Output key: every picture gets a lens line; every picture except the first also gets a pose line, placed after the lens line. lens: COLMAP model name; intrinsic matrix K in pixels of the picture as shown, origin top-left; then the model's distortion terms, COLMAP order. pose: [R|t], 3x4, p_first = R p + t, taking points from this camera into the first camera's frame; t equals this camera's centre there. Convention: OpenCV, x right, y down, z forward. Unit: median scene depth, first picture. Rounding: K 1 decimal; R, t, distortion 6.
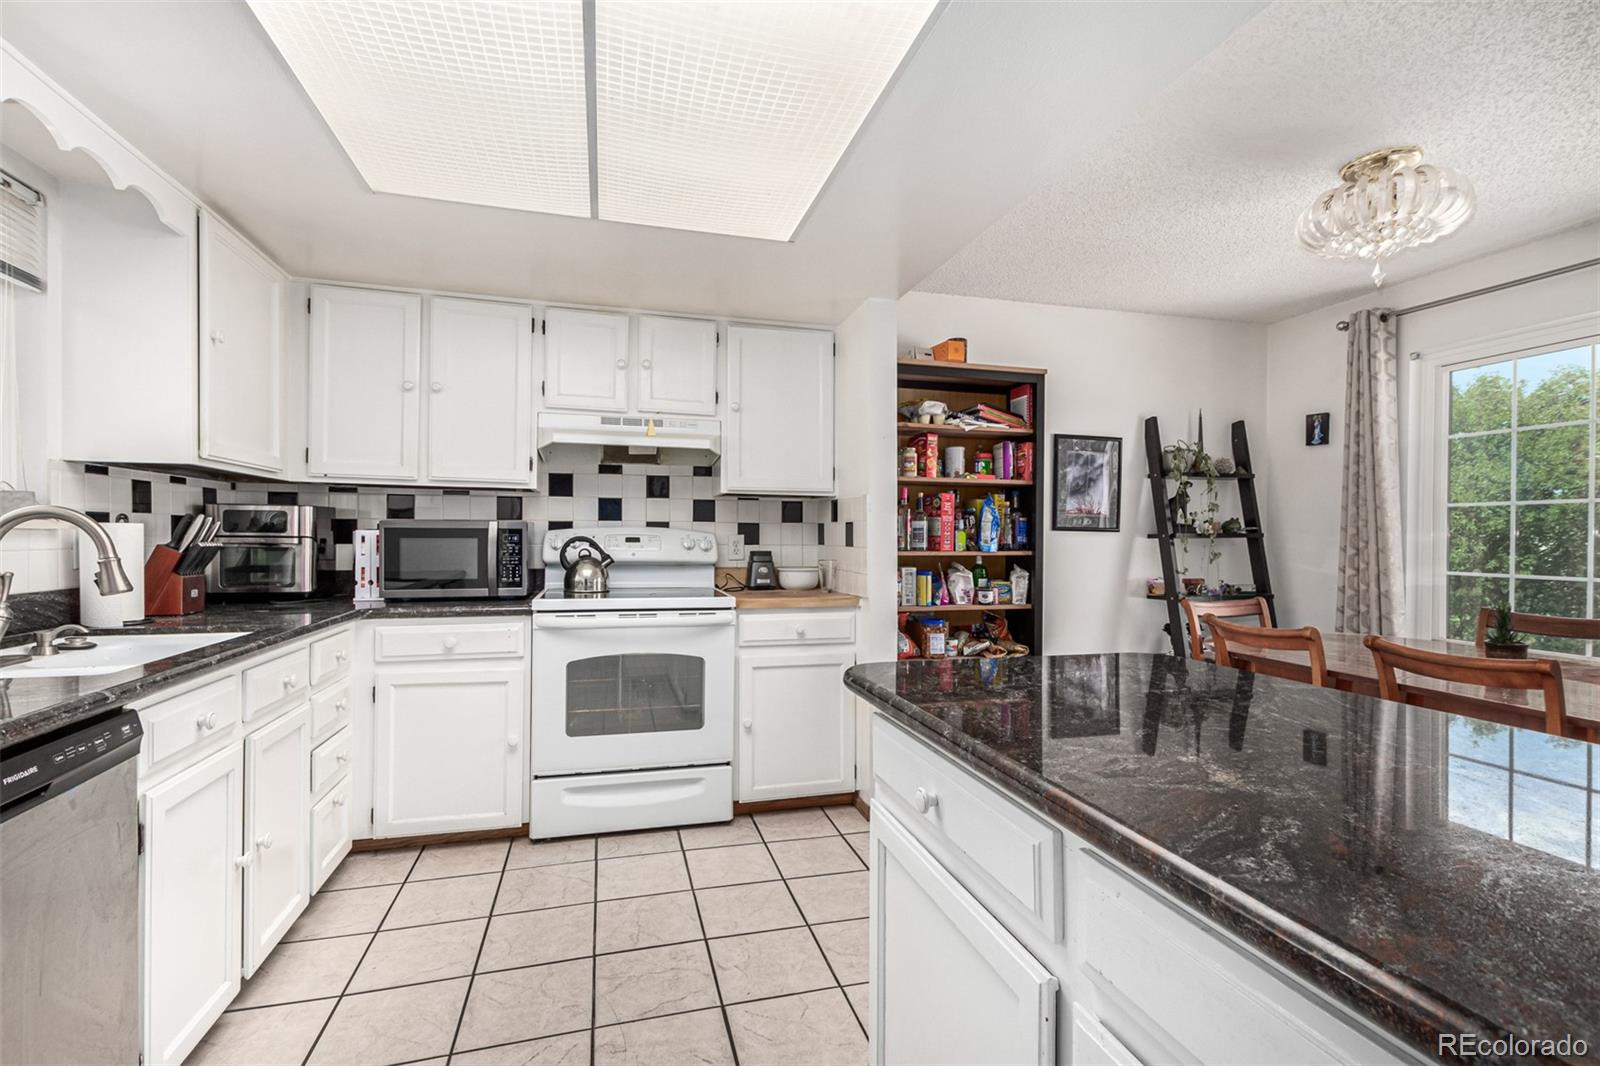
lens RADIAL K [[736.2, 0, 803.0], [0, 736.2, 538.2], [0, 0, 1]] dist [0.000130, -0.000977]
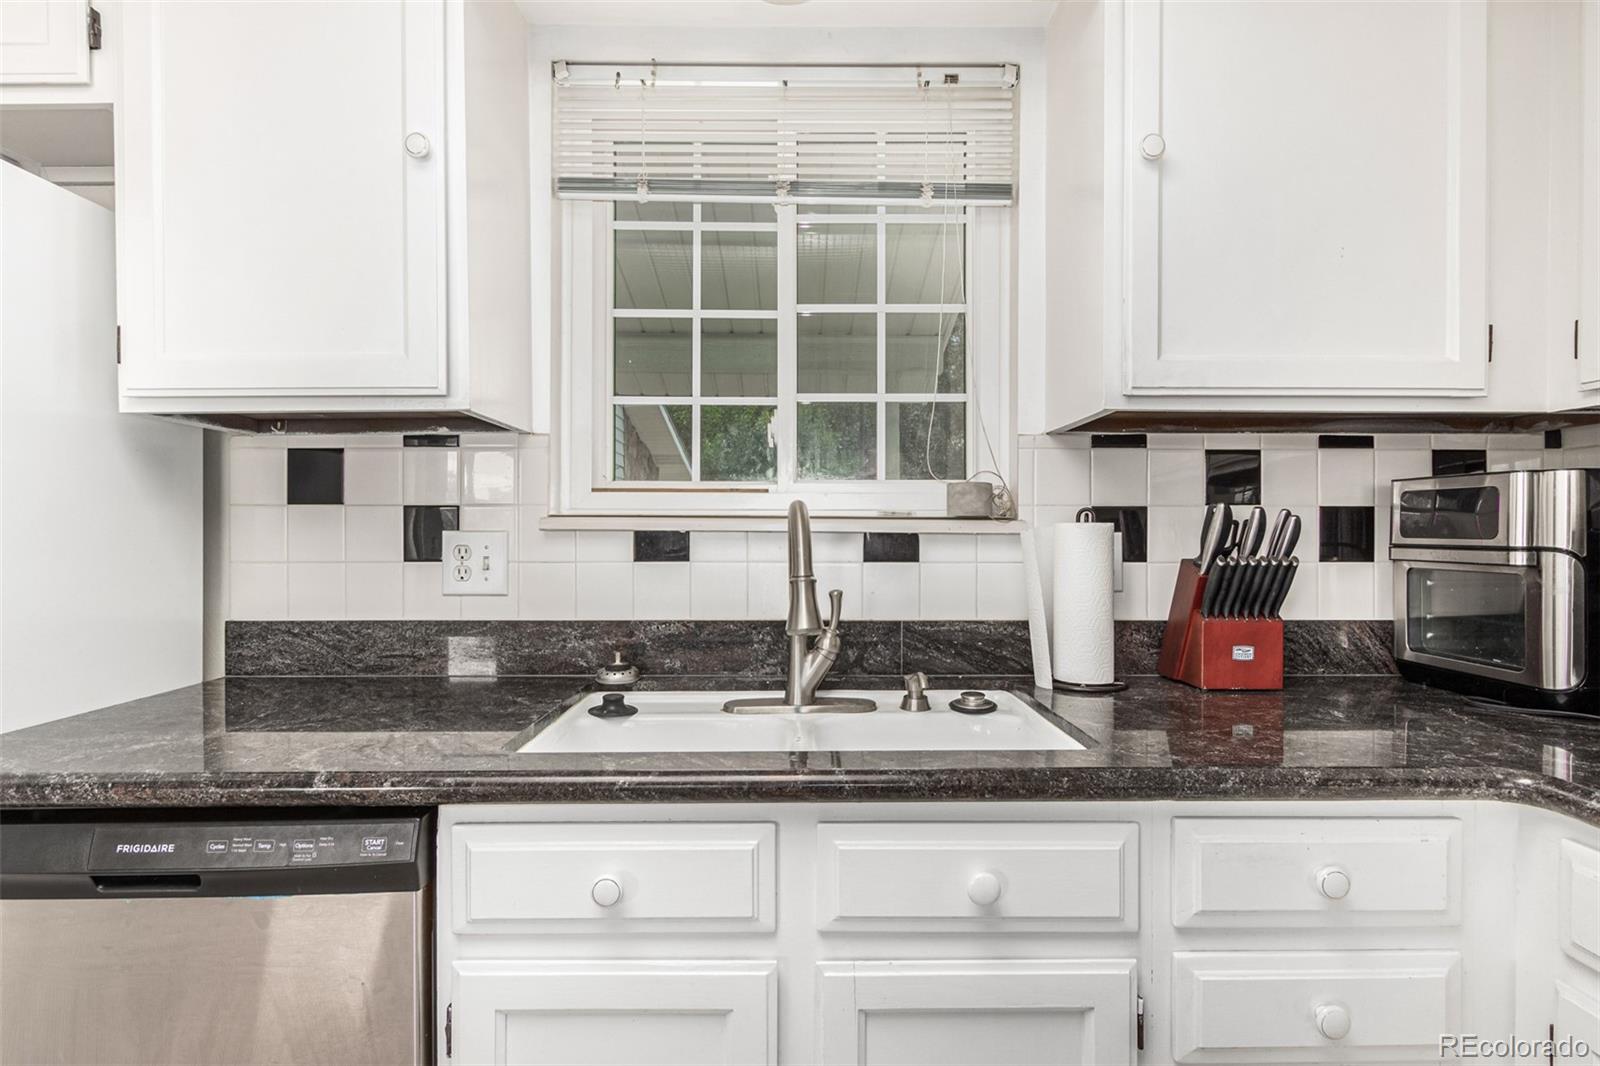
lens RADIAL K [[838.0, 0, 811.6], [0, 838.0, 536.0], [0, 0, 1]] dist [0.001970, -0.000533]
pose [[-0.253260, -0.004907, -0.967386, -0.119379], [-0.005914, 0.999976, -0.003524, -0.003724], [0.967380, 0.004829, -0.253283, 0.605687]]
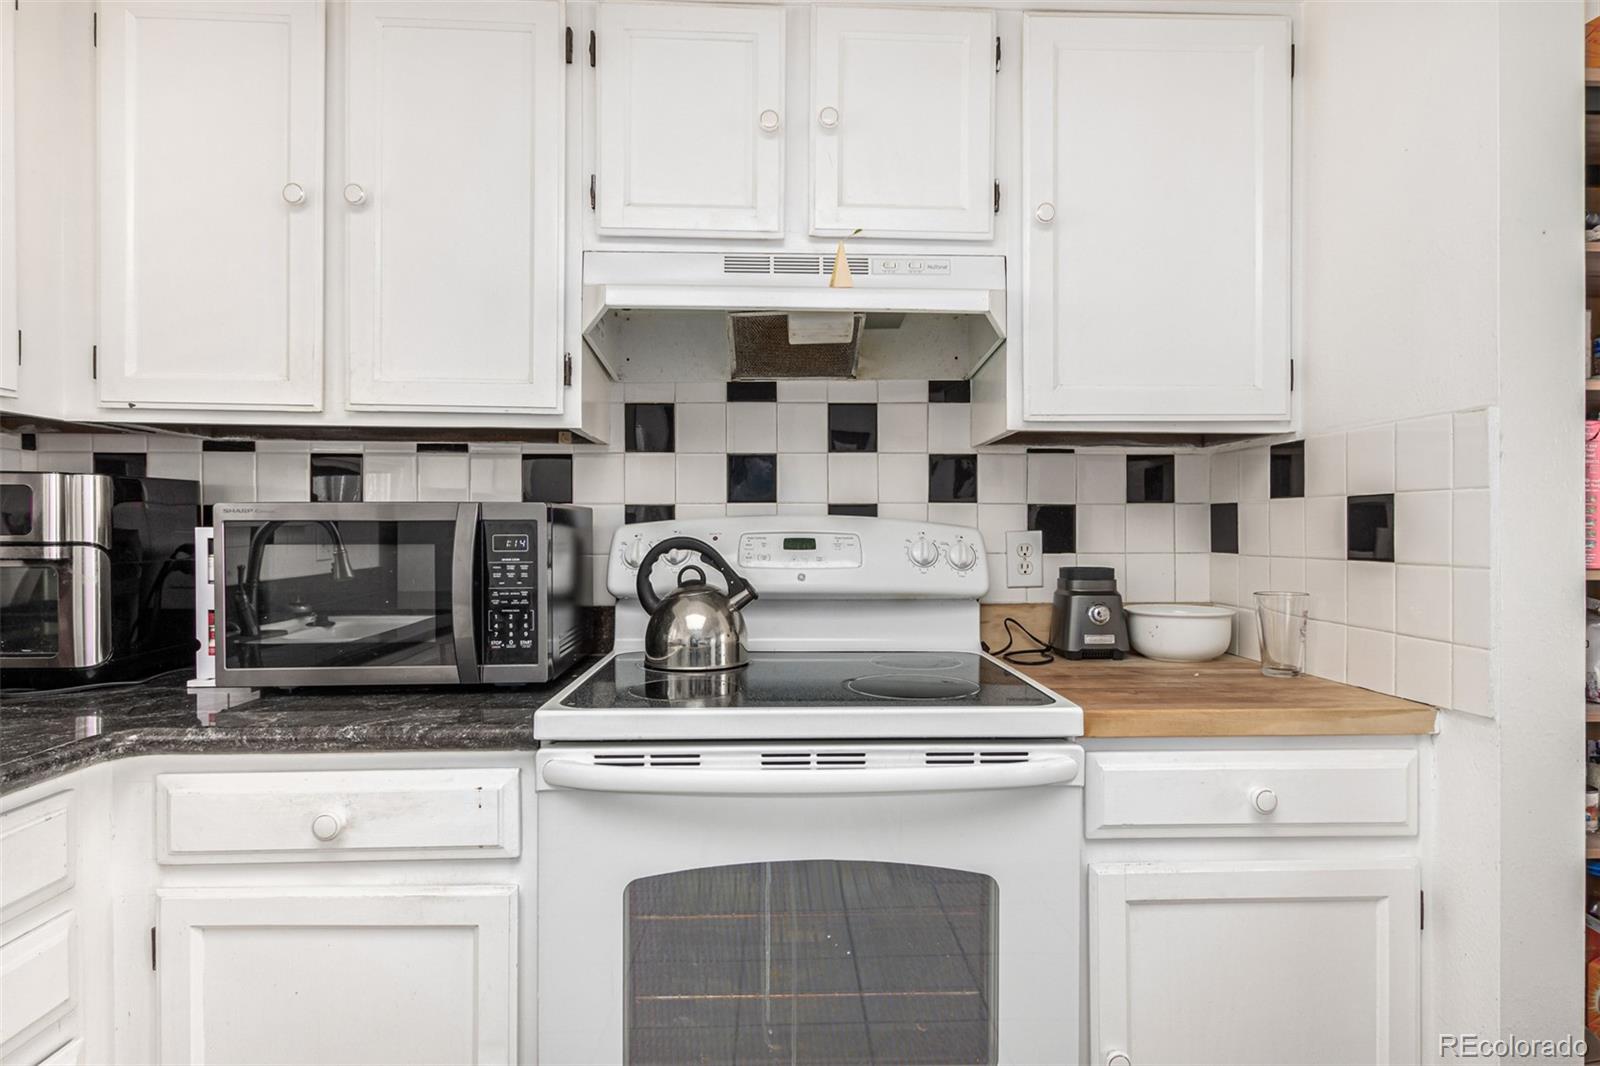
lens RADIAL K [[838.0, 0, 796.1], [0, 838.0, 531.1], [0, 0, 1]] dist [0.001970, -0.000533]
pose [[0.973083, -0.007116, -0.230346, -0.115428], [0.006357, 0.999972, -0.004037, -0.003371], [0.230368, 0.002464, 0.973100, 0.501791]]
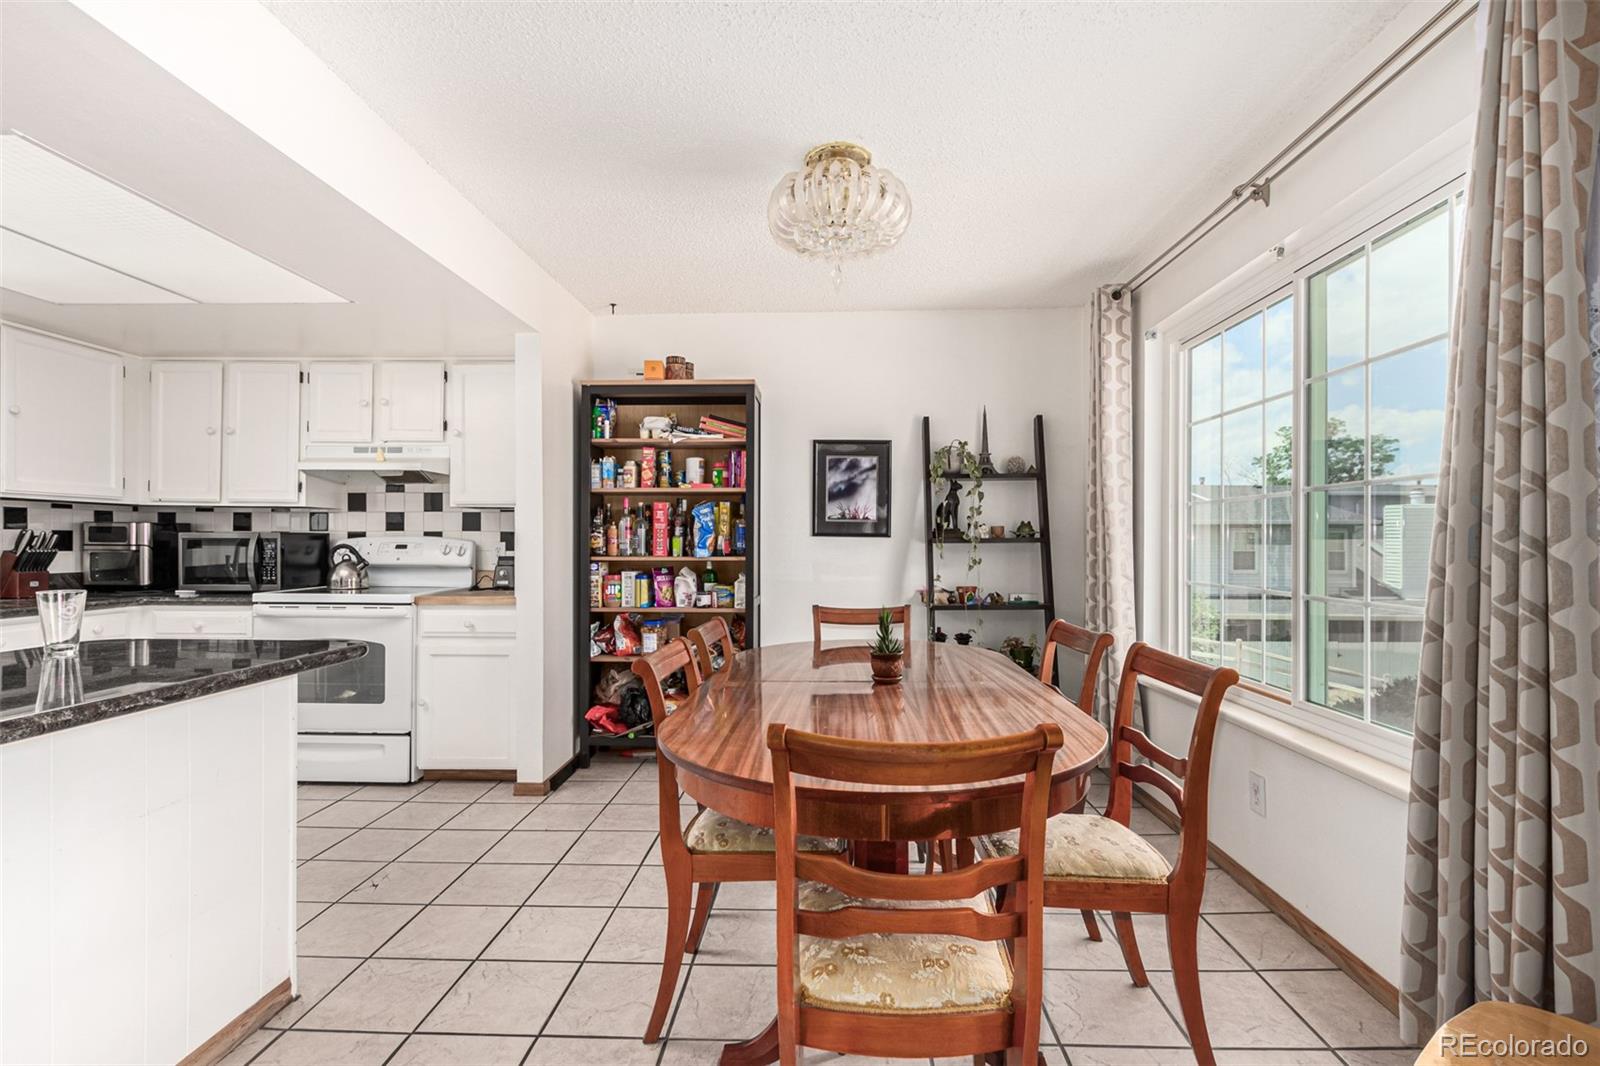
lens RADIAL K [[736.2, 0, 802.6], [0, 736.2, 534.3], [0, 0, 1]] dist [0.000130, -0.000977]
pose [[0.954246, -0.006888, -0.298942, 0.754792], [0.003181, 0.999912, -0.012883, -0.000213], [0.299004, 0.011343, 0.954184, 0.046130]]
